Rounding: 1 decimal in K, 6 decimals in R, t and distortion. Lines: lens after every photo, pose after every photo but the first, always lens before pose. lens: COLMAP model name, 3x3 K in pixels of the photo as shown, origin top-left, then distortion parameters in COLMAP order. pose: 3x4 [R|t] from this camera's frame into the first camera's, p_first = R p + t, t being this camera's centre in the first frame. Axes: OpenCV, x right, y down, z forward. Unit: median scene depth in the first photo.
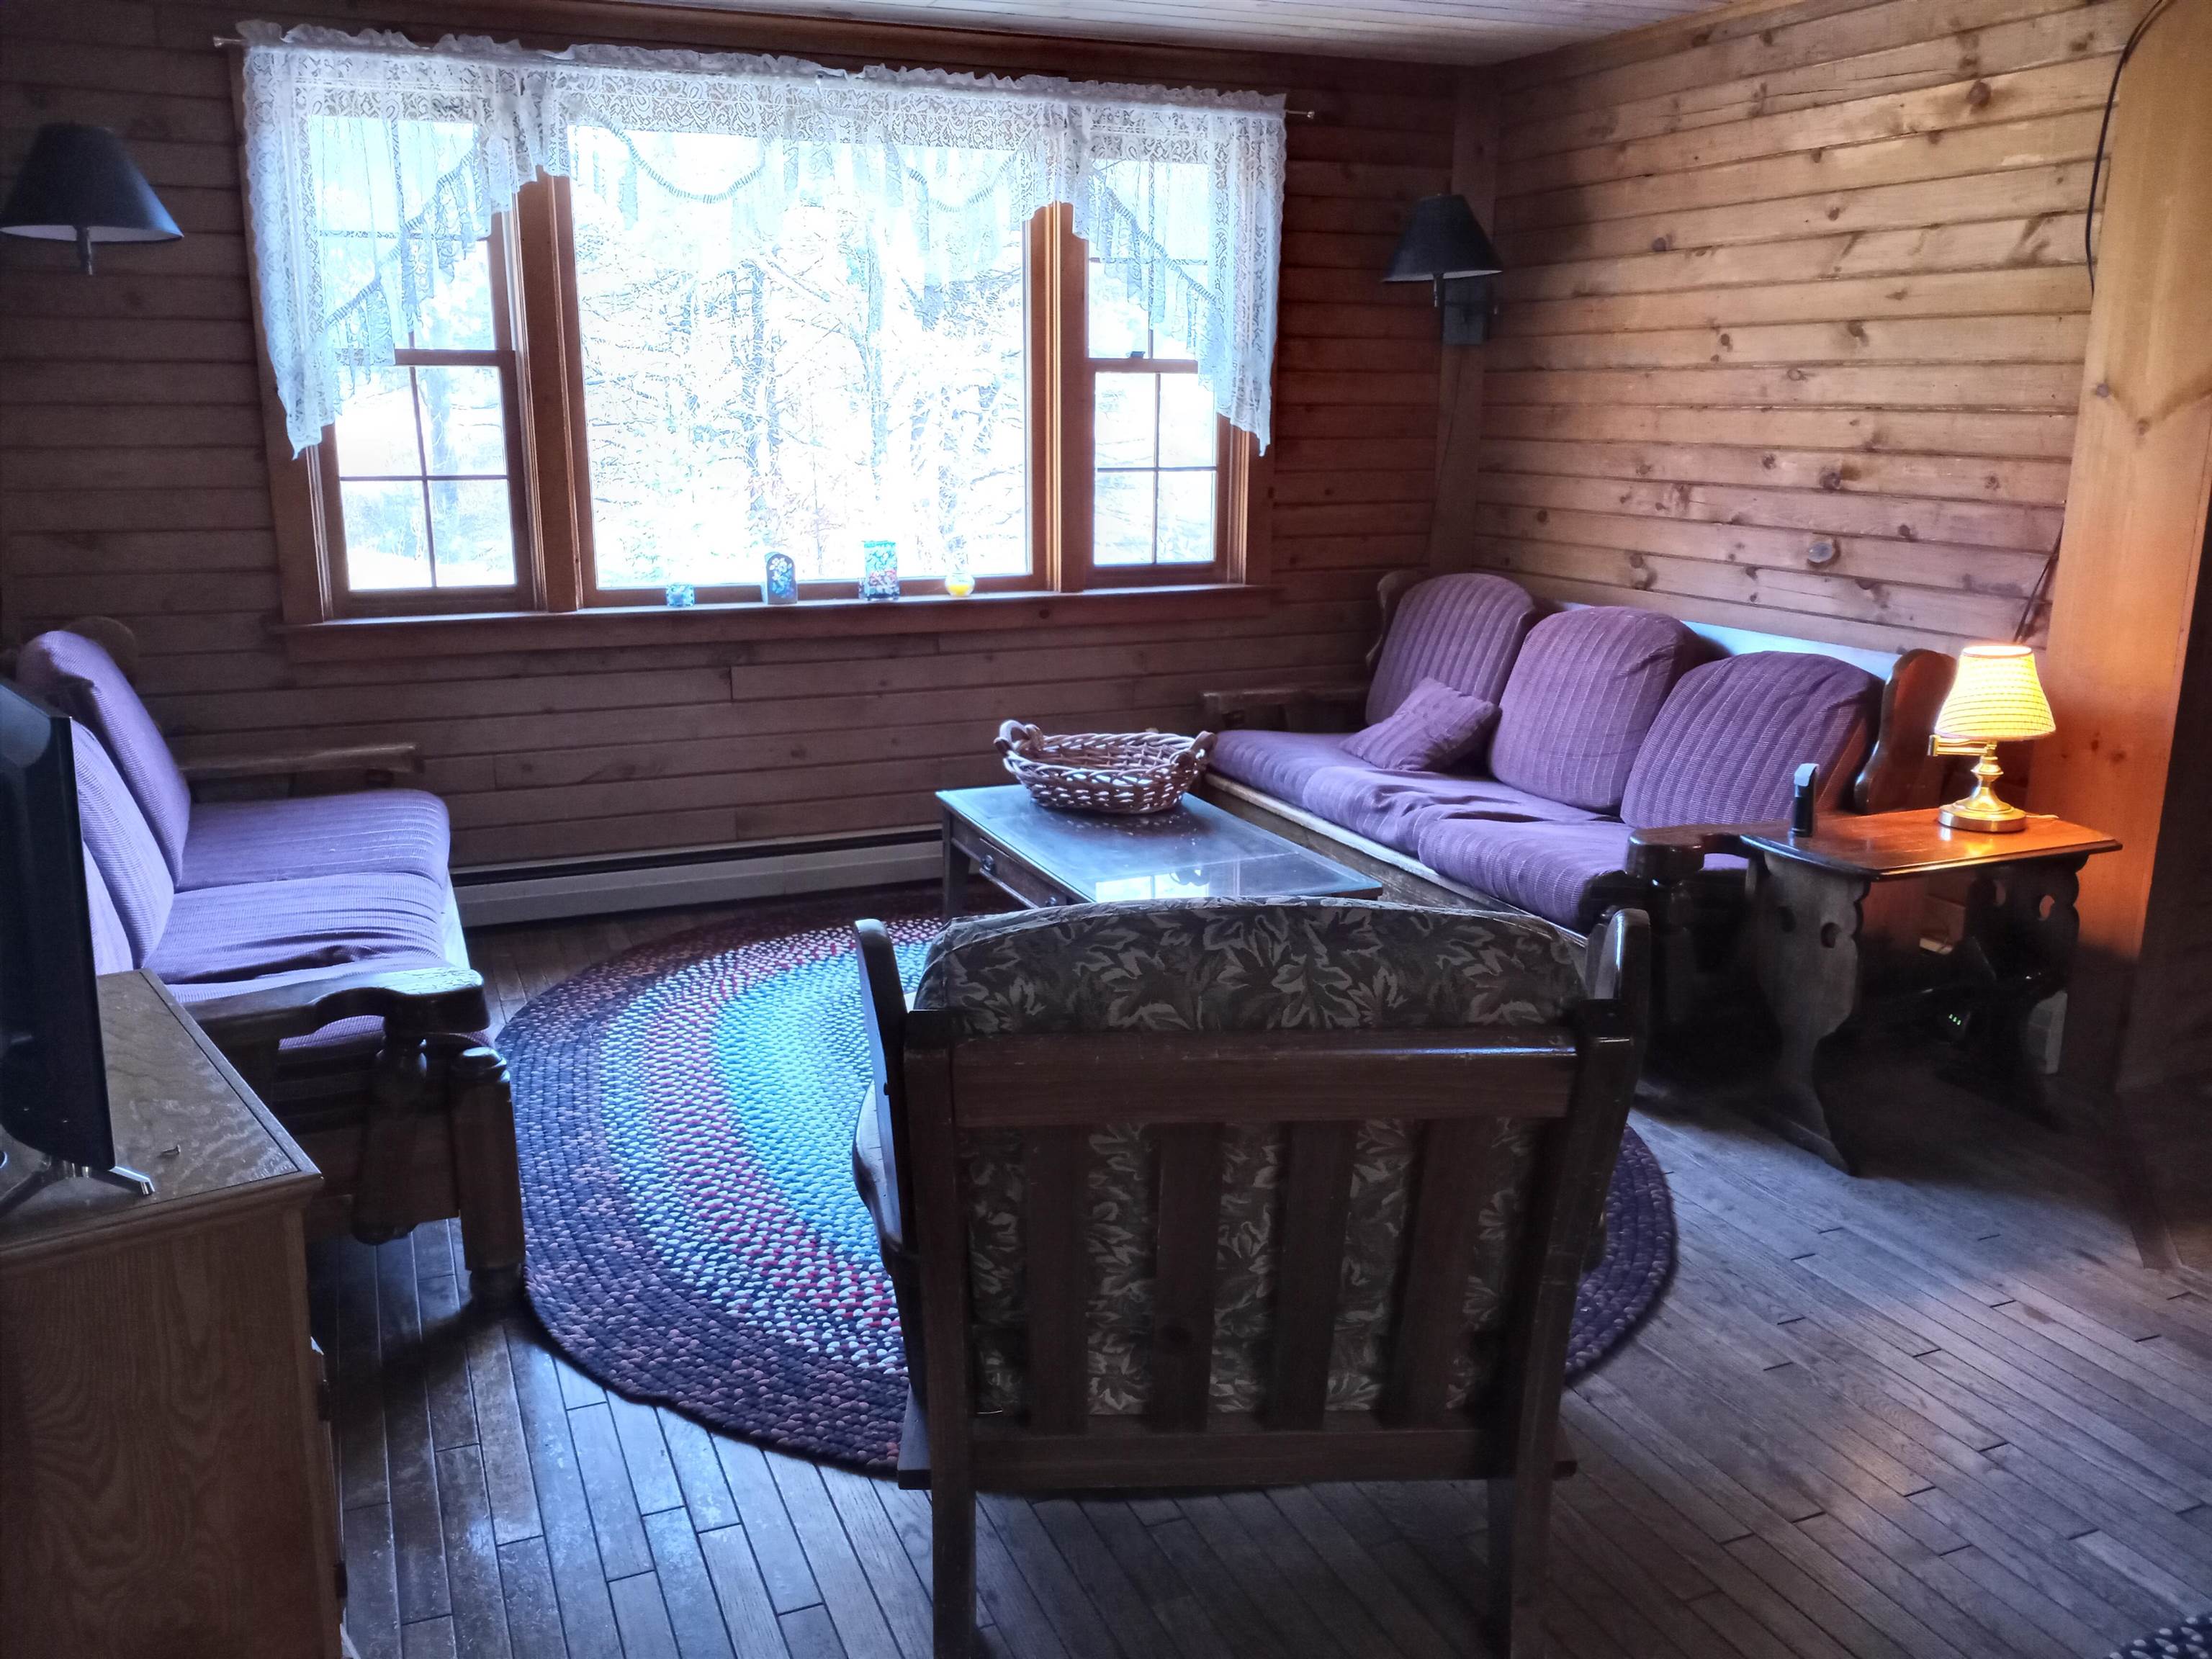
lens RADIAL K [[1770.4, 0, 1098.6], [0, 1770.4, 857.5], [0, 0, 1]] dist [0.052366, -0.118119]
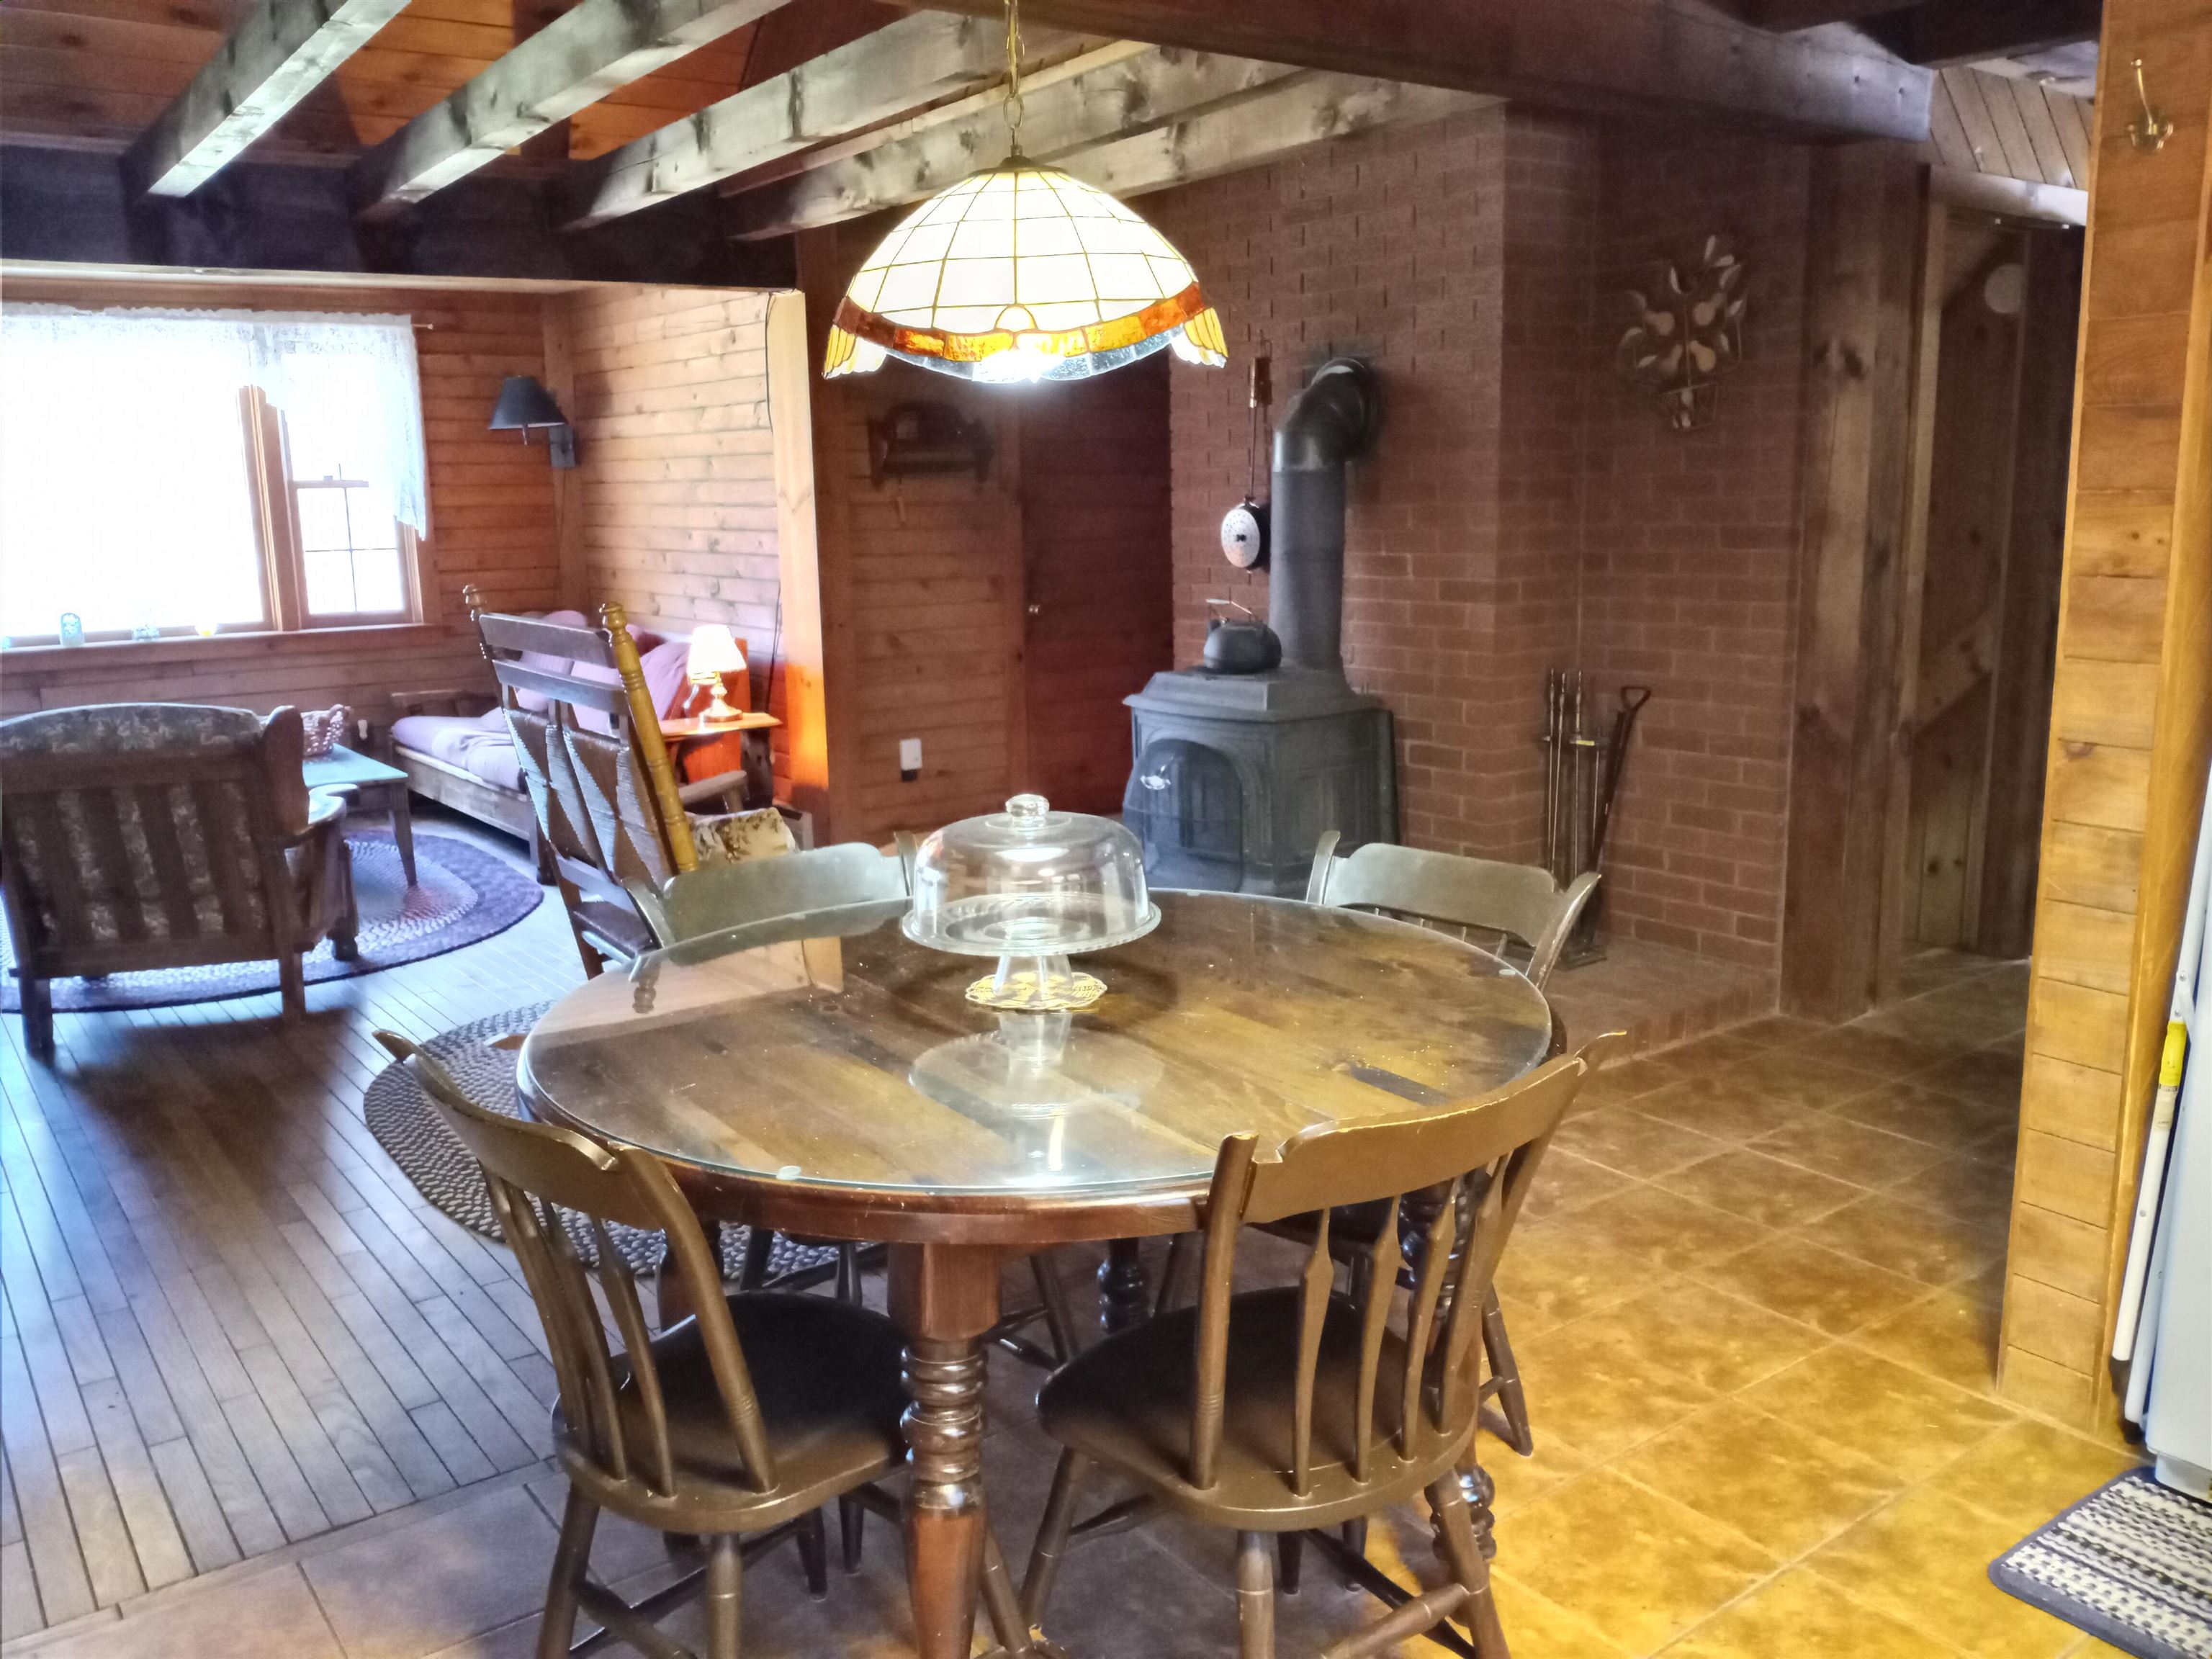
lens RADIAL K [[1770.4, 0, 1124.7], [0, 1770.4, 851.1], [0, 0, 1]] dist [0.052366, -0.118119]
pose [[0.969468, -0.068530, 0.235447, 0.350890], [0.080443, 0.995901, -0.041358, 0.182456], [-0.231647, 0.059035, 0.971007, -0.734728]]
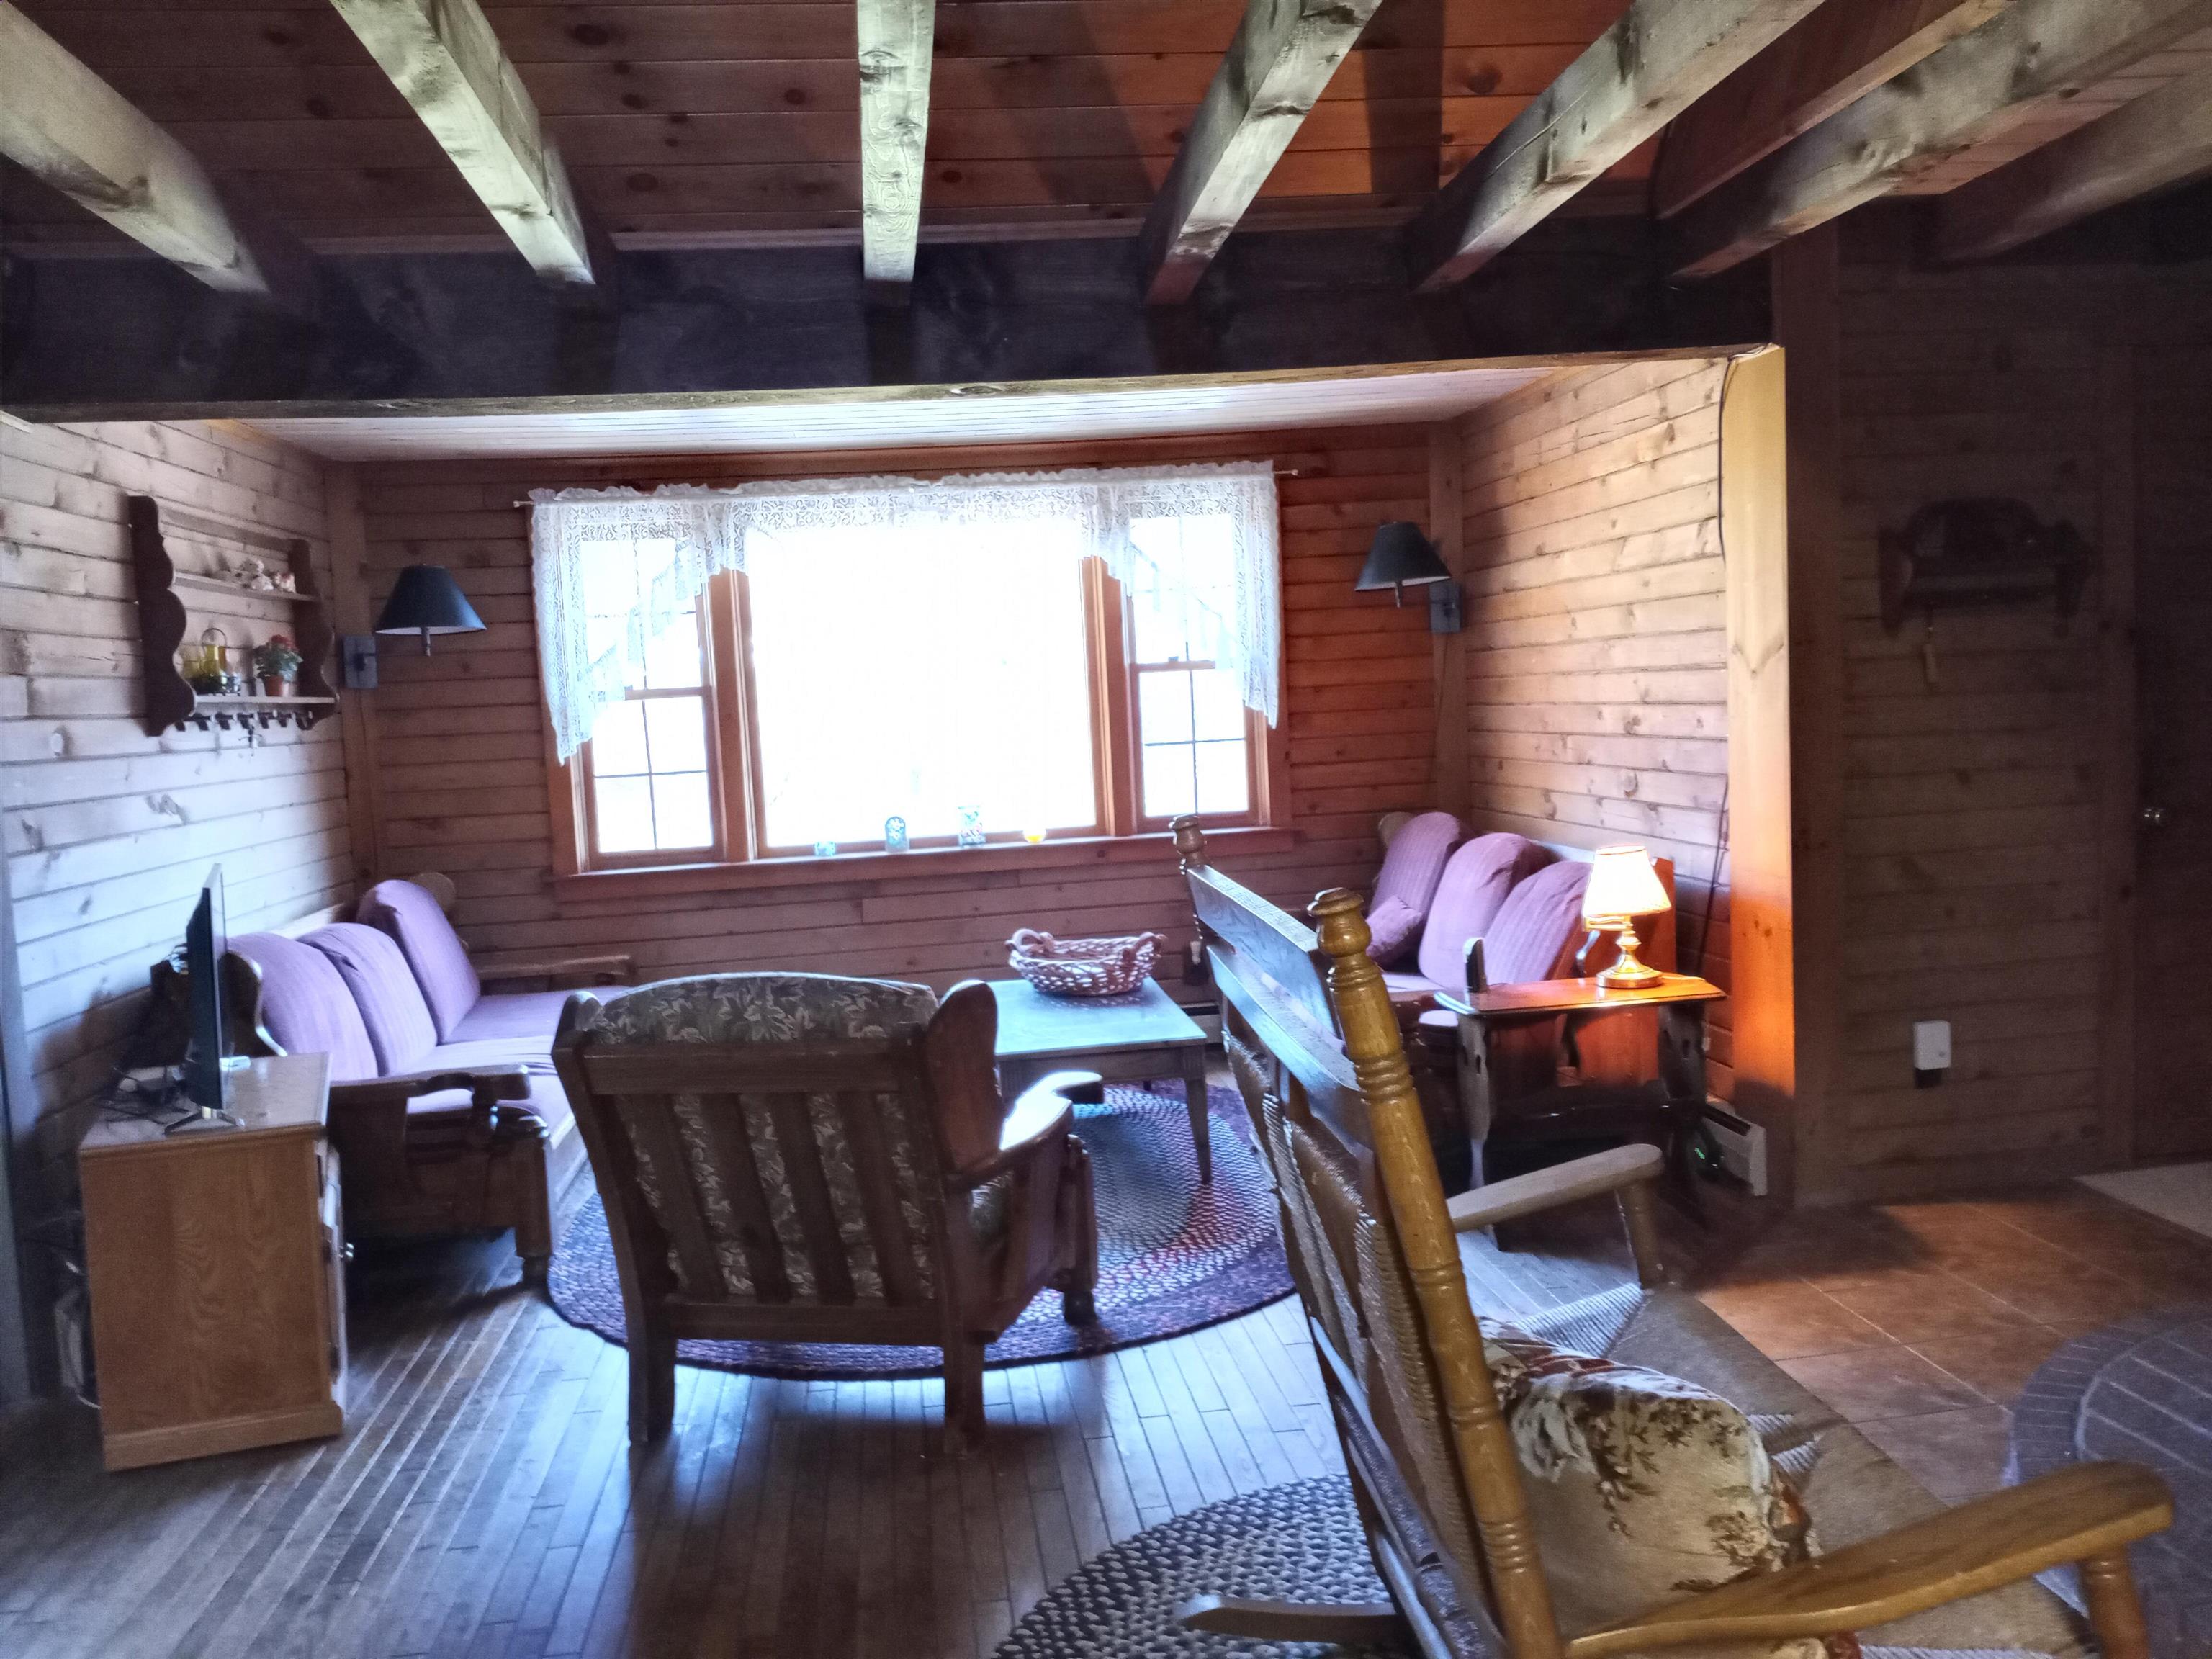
lens RADIAL K [[1770.4, 0, 1097.6], [0, 1770.4, 848.9], [0, 0, 1]] dist [0.052366, -0.118119]
pose [[0.960730, -0.032110, -0.275622, 0.370880], [-0.011976, 0.987558, -0.156796, 0.070592], [0.277227, 0.153940, 0.948392, -0.265720]]
